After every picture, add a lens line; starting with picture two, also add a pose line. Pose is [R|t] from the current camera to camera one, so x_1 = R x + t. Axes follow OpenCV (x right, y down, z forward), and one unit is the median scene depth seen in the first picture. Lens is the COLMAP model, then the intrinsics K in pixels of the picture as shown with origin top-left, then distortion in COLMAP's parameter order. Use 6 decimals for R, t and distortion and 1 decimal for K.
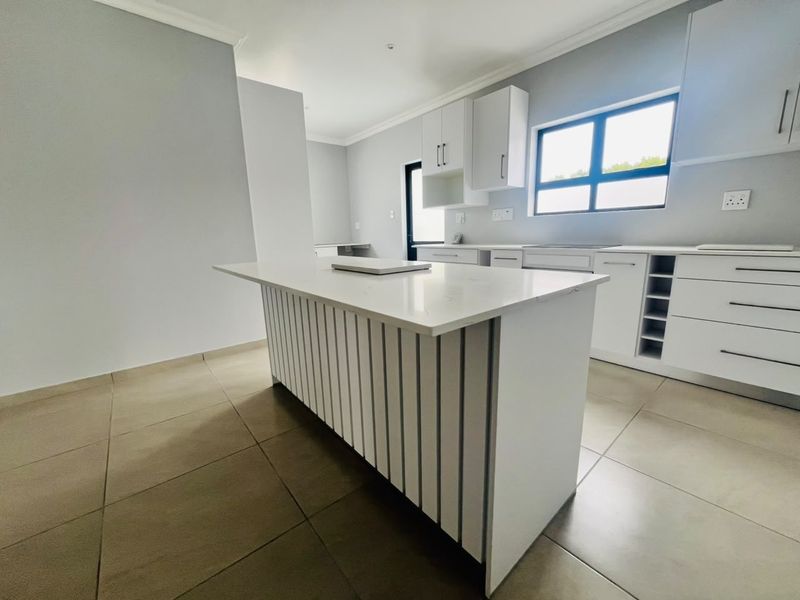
lens RADIAL K [[323.2, 0, 400.0], [0, 323.2, 300.0], [0, 0, 1]] dist [0.000001, 0.000075]
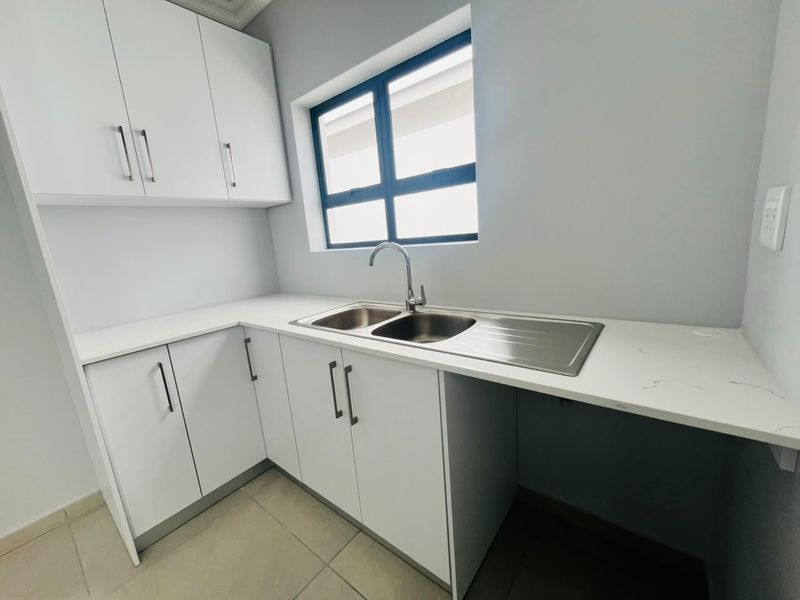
lens RADIAL K [[323.2, 0, 400.0], [0, 323.2, 300.0], [0, 0, 1]] dist [0.000001, 0.000075]
pose [[0.979987, -0.083780, 0.180570, 0.468266], [0.086701, 0.996200, -0.008329, -0.154600], [-0.179186, 0.023818, 0.983527, 0.393384]]
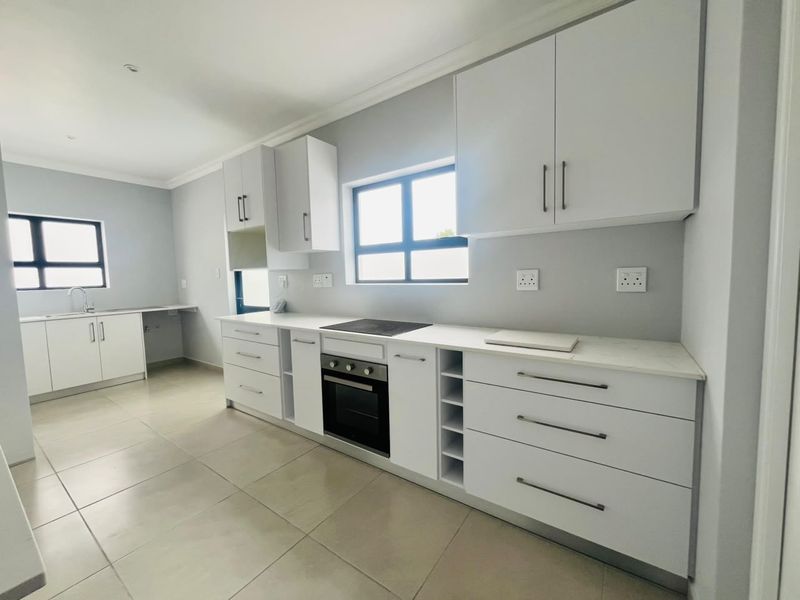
lens RADIAL K [[323.2, 0, 400.0], [0, 323.2, 300.0], [0, 0, 1]] dist [0.000001, 0.000075]
pose [[0.968897, -0.012501, 0.247147, 0.342650], [0.045294, 0.990810, -0.127449, -0.111568], [-0.243283, 0.134679, 0.960560, 0.175001]]
